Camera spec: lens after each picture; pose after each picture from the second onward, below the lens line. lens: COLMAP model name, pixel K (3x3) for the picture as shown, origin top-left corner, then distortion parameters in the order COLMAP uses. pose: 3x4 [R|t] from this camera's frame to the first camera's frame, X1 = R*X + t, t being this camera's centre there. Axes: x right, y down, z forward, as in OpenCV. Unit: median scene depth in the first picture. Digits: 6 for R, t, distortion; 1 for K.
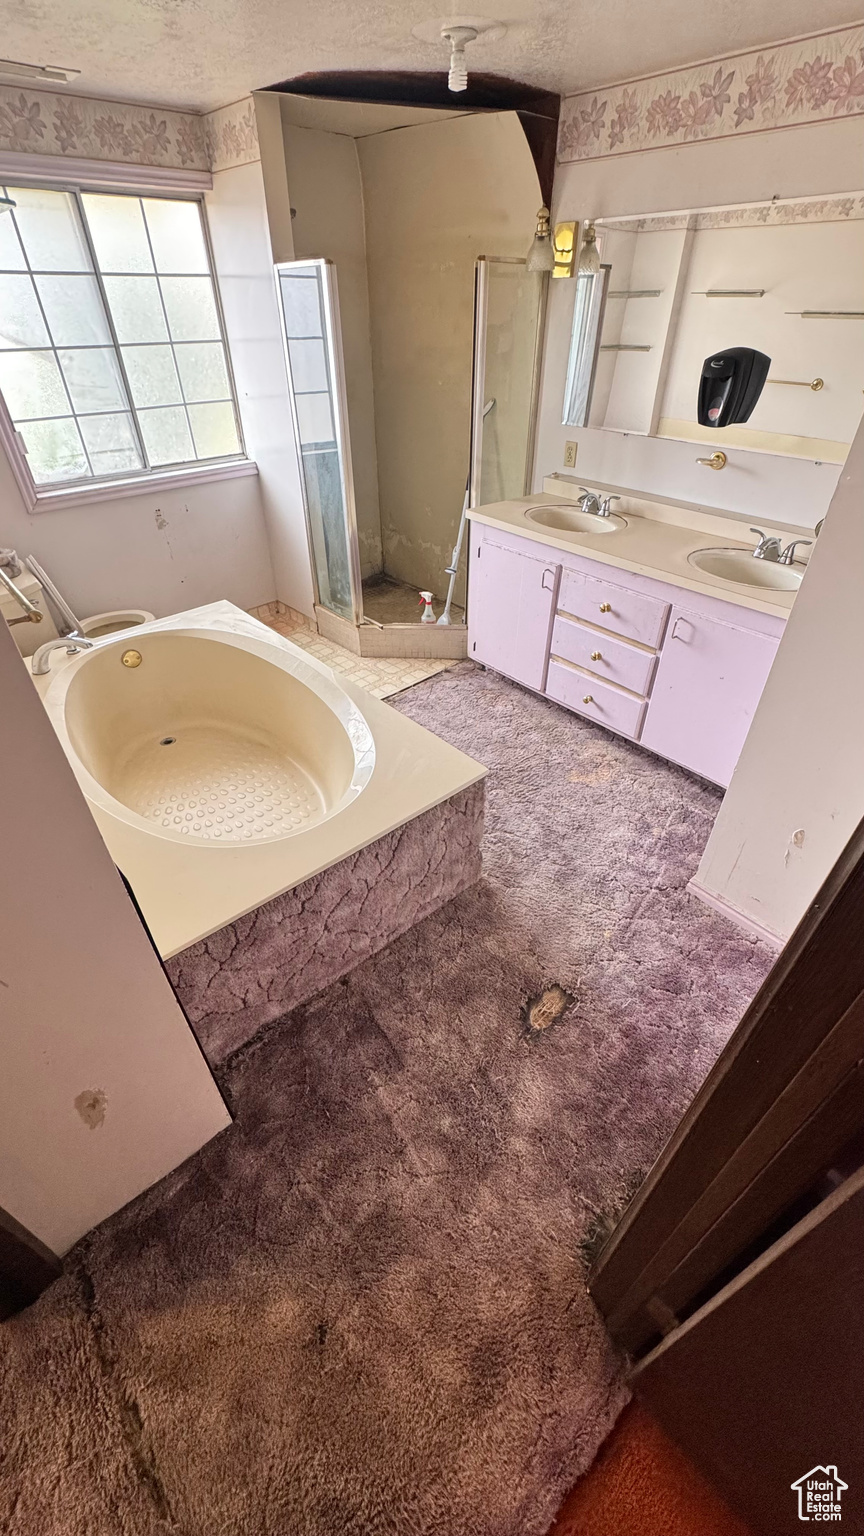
lens RADIAL K [[612.3, 0, 432.6], [0, 612.3, 777.1], [0, 0, 1]] dist [-0.001986, 0.000652]
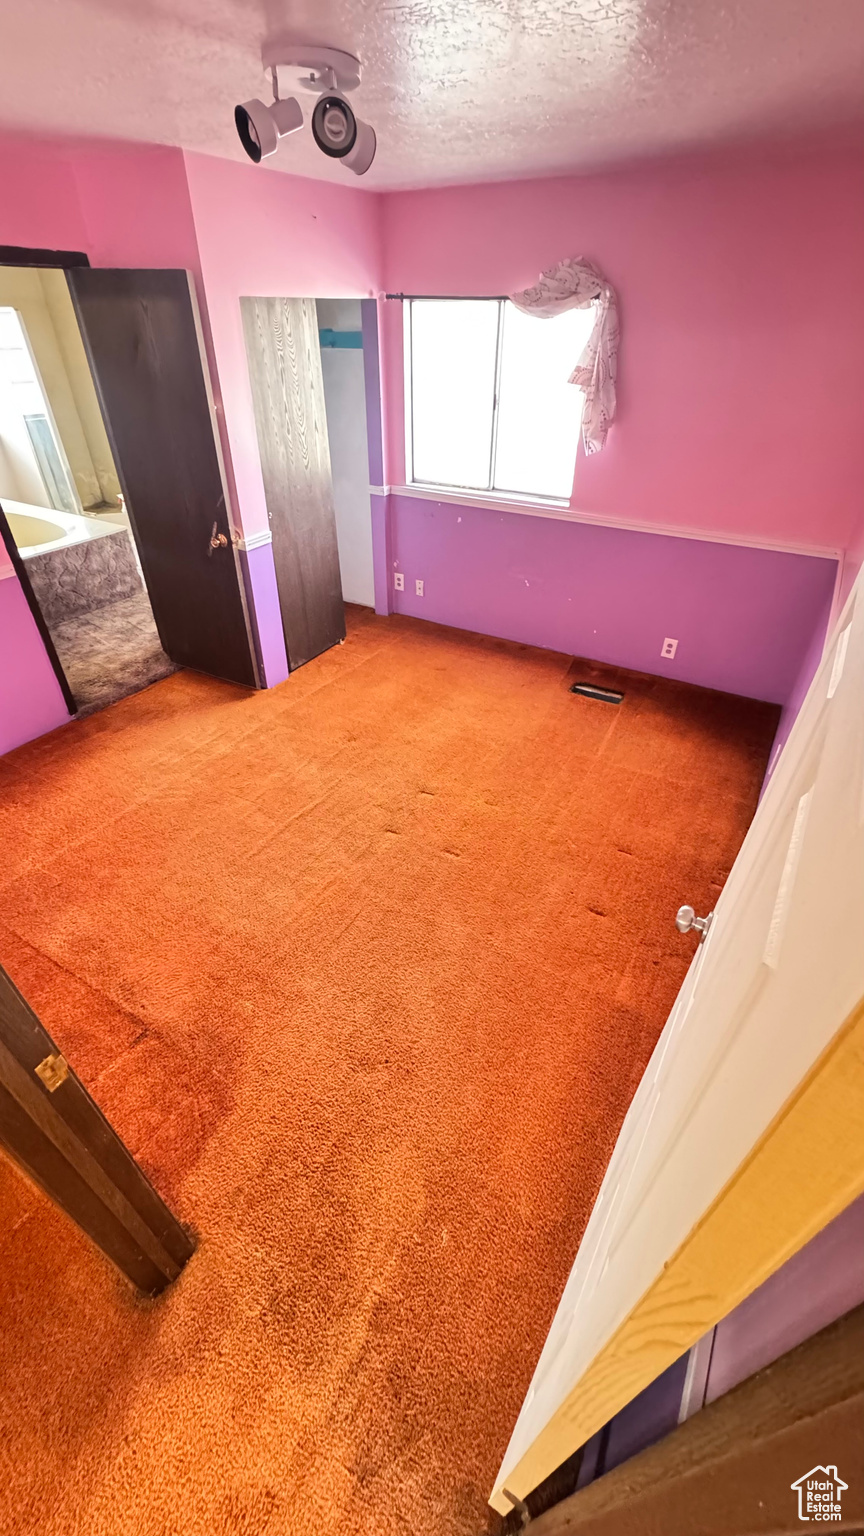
lens RADIAL K [[612.3, 0, 431.4], [0, 612.3, 760.4], [0, 0, 1]] dist [-0.001986, 0.000652]
pose [[0.947907, -0.186051, 0.258567, 0.268018], [0.195374, 0.980672, -0.010601, 0.711524], [-0.251597, 0.060566, 0.965935, -0.967598]]
